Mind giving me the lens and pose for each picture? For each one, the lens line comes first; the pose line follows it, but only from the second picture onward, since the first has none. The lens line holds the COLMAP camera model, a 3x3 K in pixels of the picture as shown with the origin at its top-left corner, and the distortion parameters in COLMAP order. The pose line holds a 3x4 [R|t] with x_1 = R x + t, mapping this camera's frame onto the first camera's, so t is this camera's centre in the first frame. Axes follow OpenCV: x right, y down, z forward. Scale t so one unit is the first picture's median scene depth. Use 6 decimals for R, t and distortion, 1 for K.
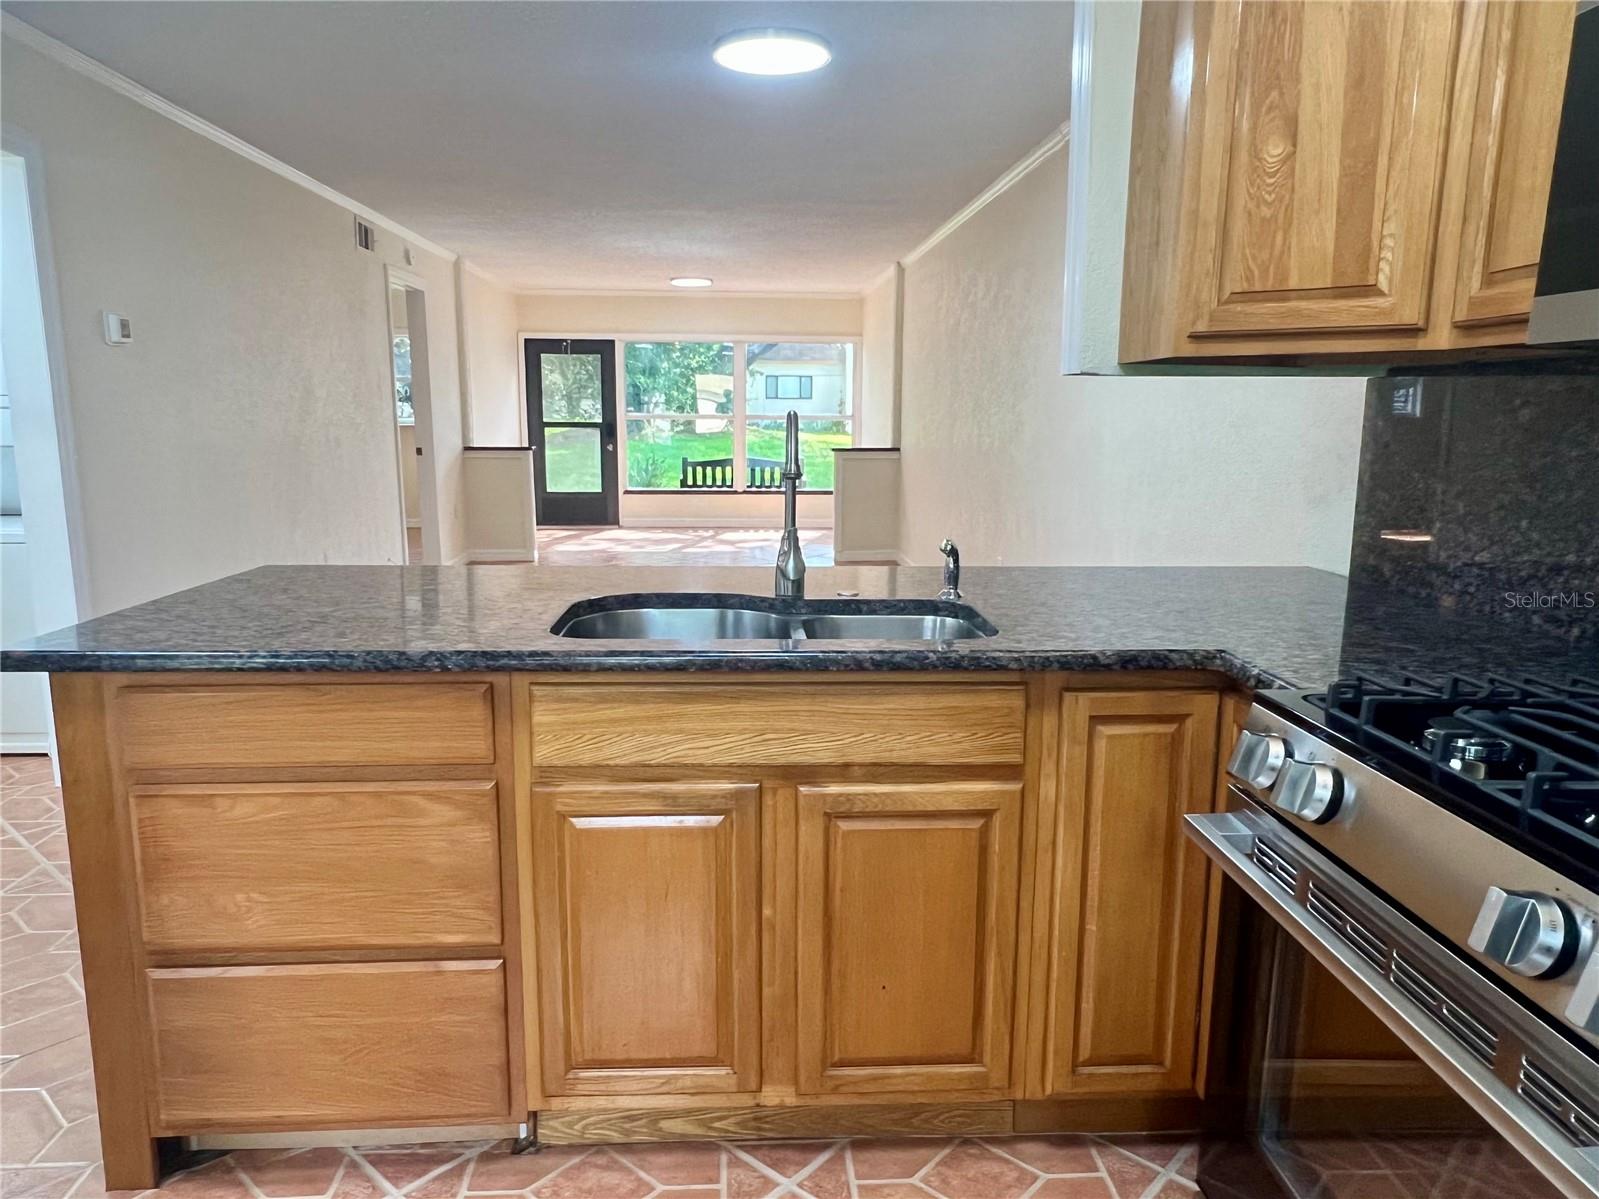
lens RADIAL K [[1095.4, 0, 795.0], [0, 1095.4, 611.8], [0, 0, 1]] dist [0.010003, -0.006124]
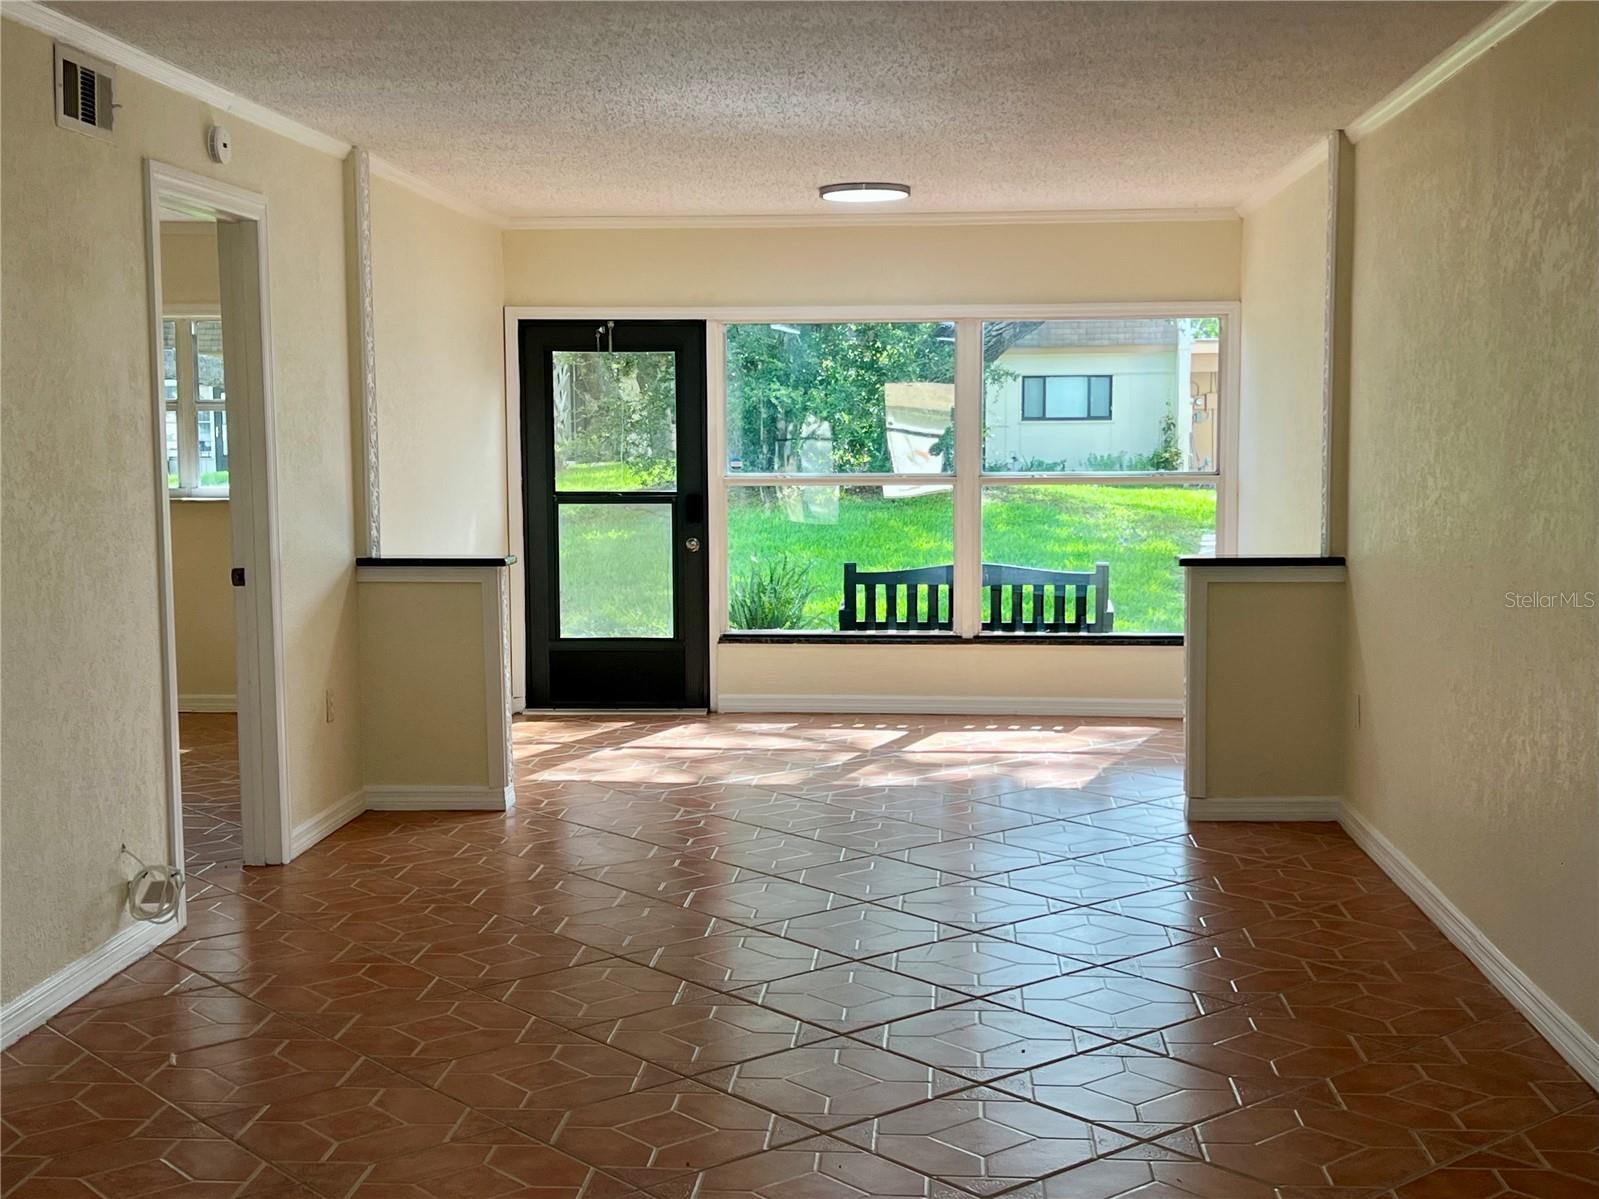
lens RADIAL K [[1990.3, 0, 800.2], [0, 1990.3, 599.9], [0, 0, 1]] dist [0.135876, 0.000000]
pose [[0.990721, 0.002222, -0.135893, -0.006097], [-0.015744, 0.995012, -0.098509, -0.041871], [0.134996, 0.099735, 0.985814, 0.160140]]
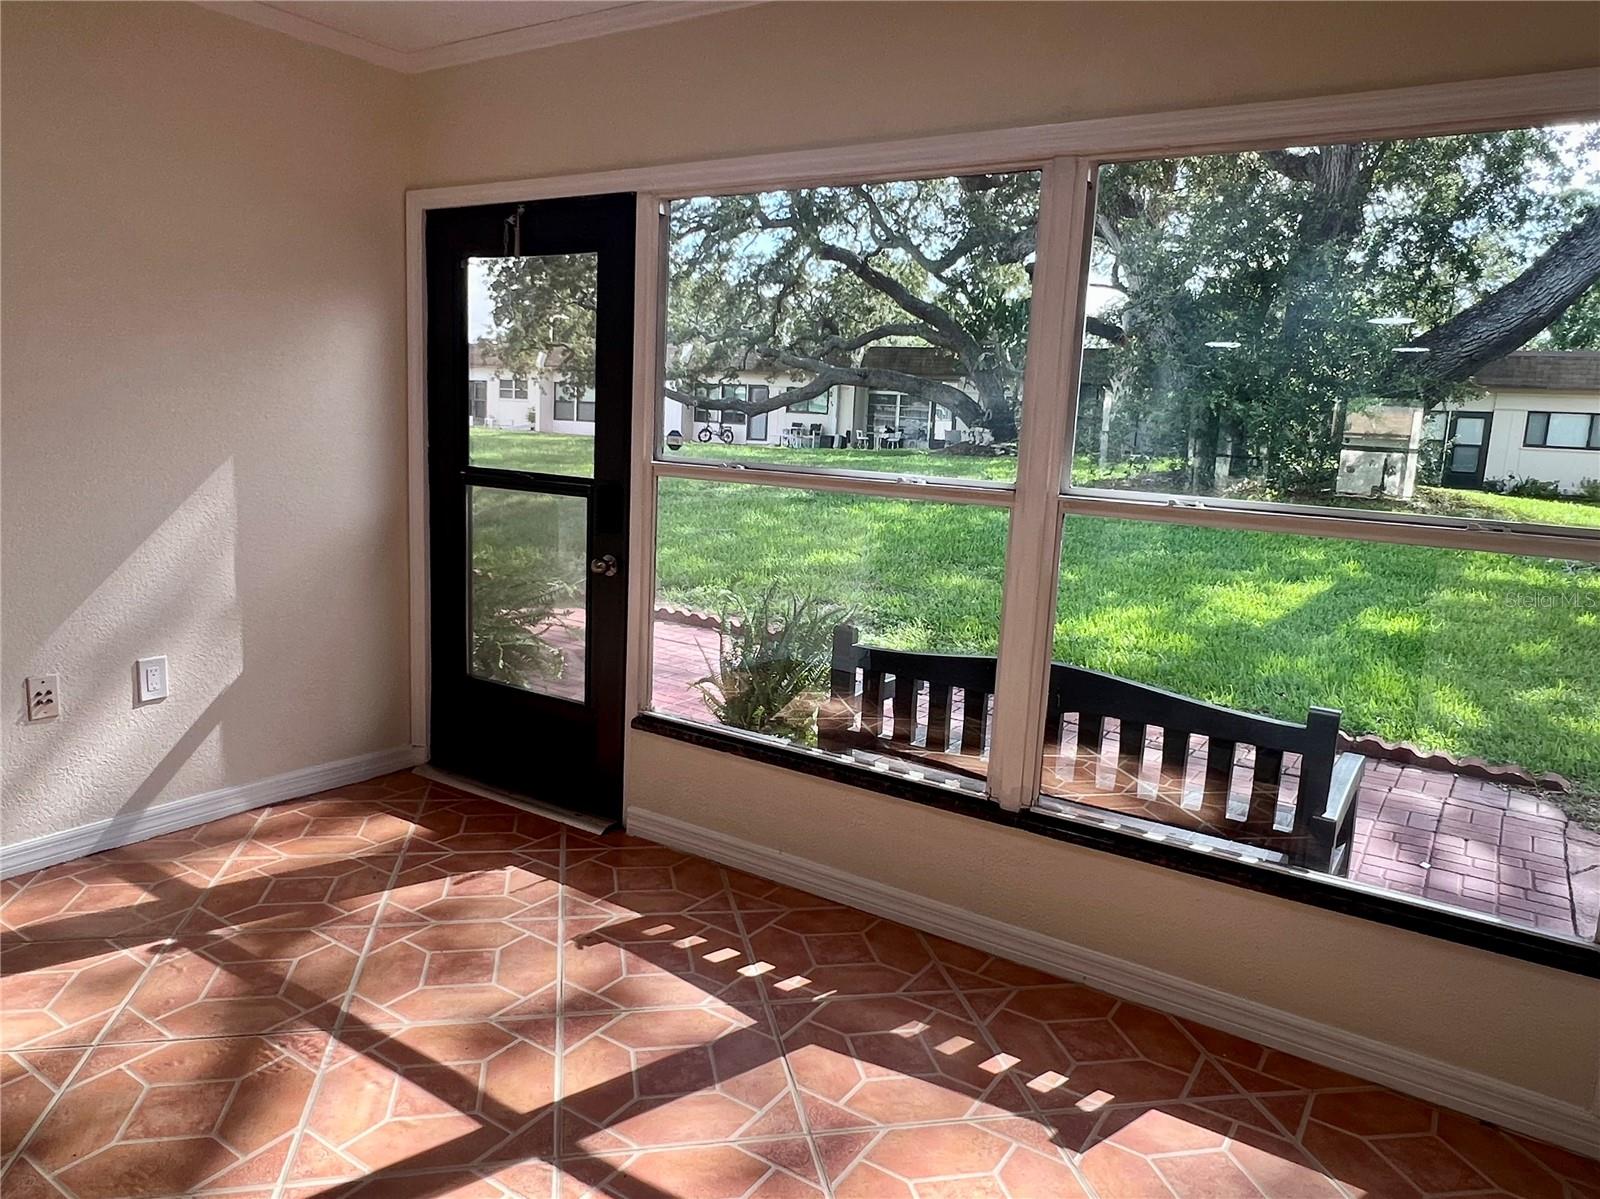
lens RADIAL K [[1048.7, 0, 797.6], [0, 1048.7, 604.5], [0, 0, 1]] dist [0.011082, 0.000405]
pose [[0.798732, 0.135744, -0.586175, 0.039549], [-0.153516, 0.987952, 0.019602, -0.151253], [0.581773, 0.074331, 0.809948, 0.789938]]
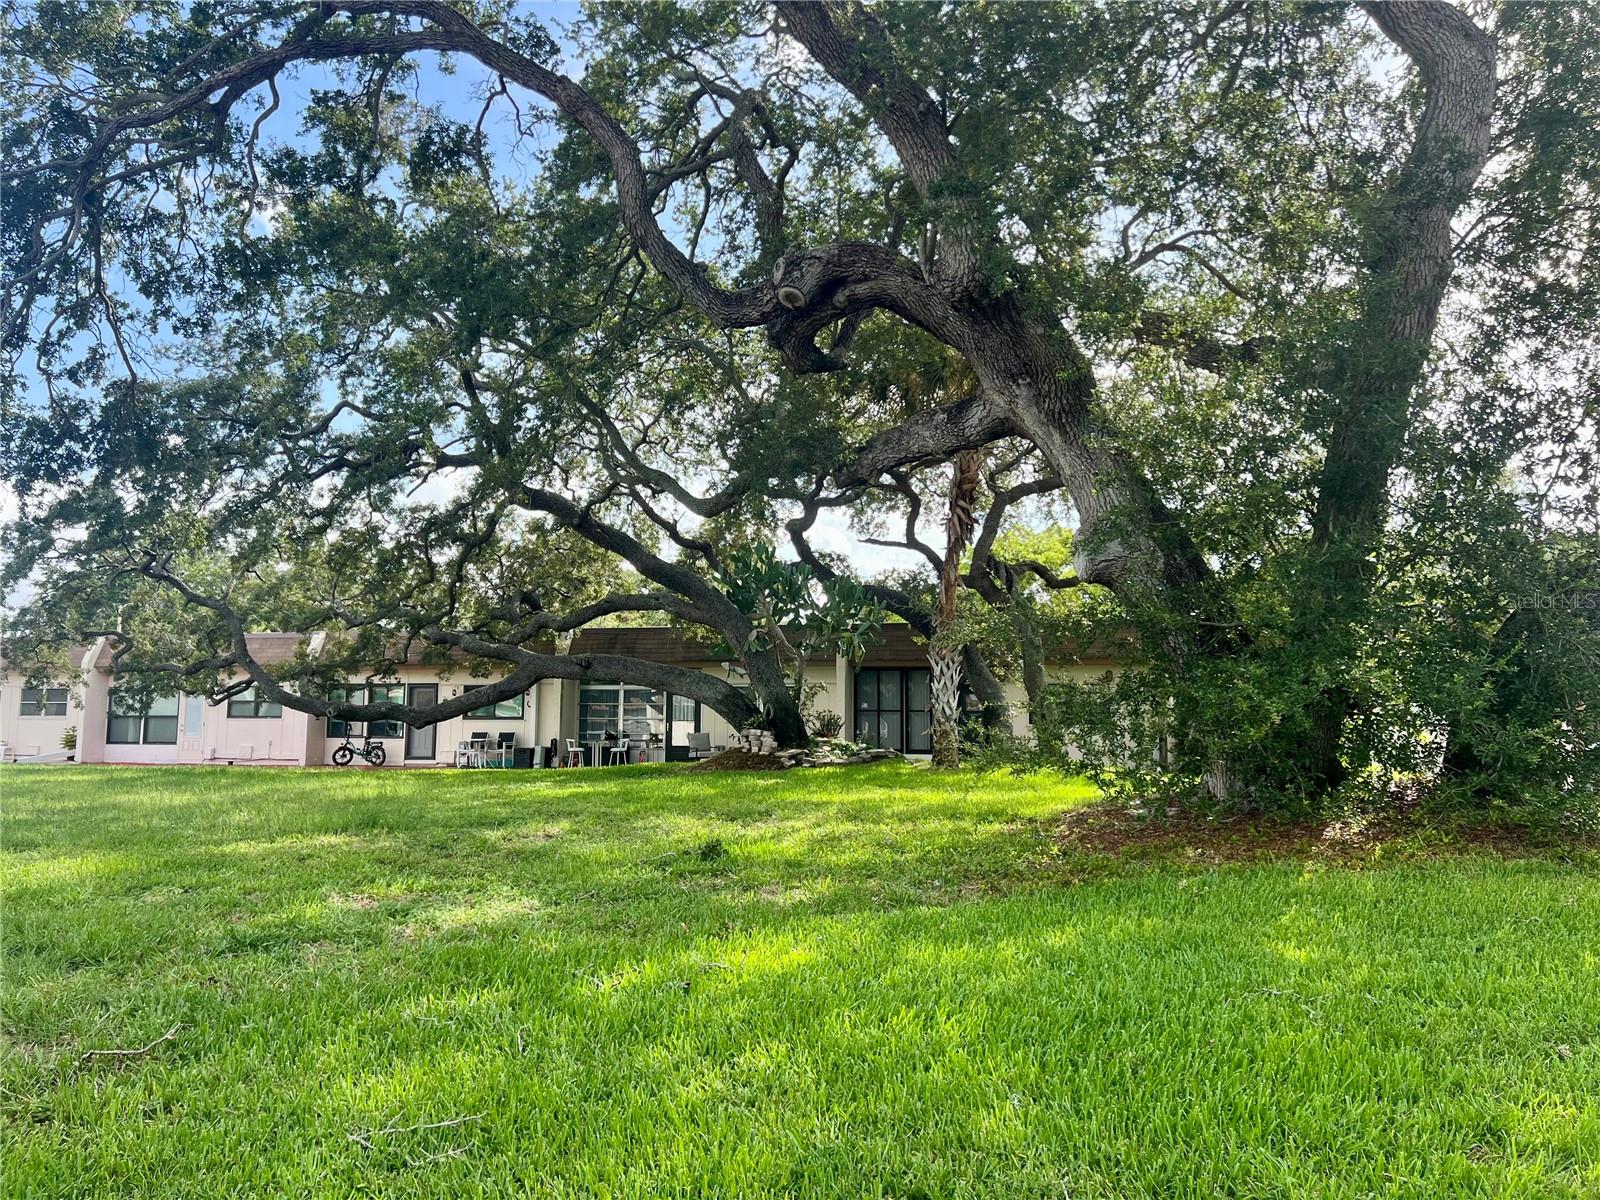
lens RADIAL K [[1175.3, 0, 857.0], [0, 1175.3, 602.0], [0, 0, 1]] dist [-0.014794, -0.005851]
pose [[0.950495, -0.036359, -0.308605, 0.008463], [-0.054330, 0.958388, -0.280251, -0.158394], [0.305953, 0.283144, 0.908968, 0.822192]]
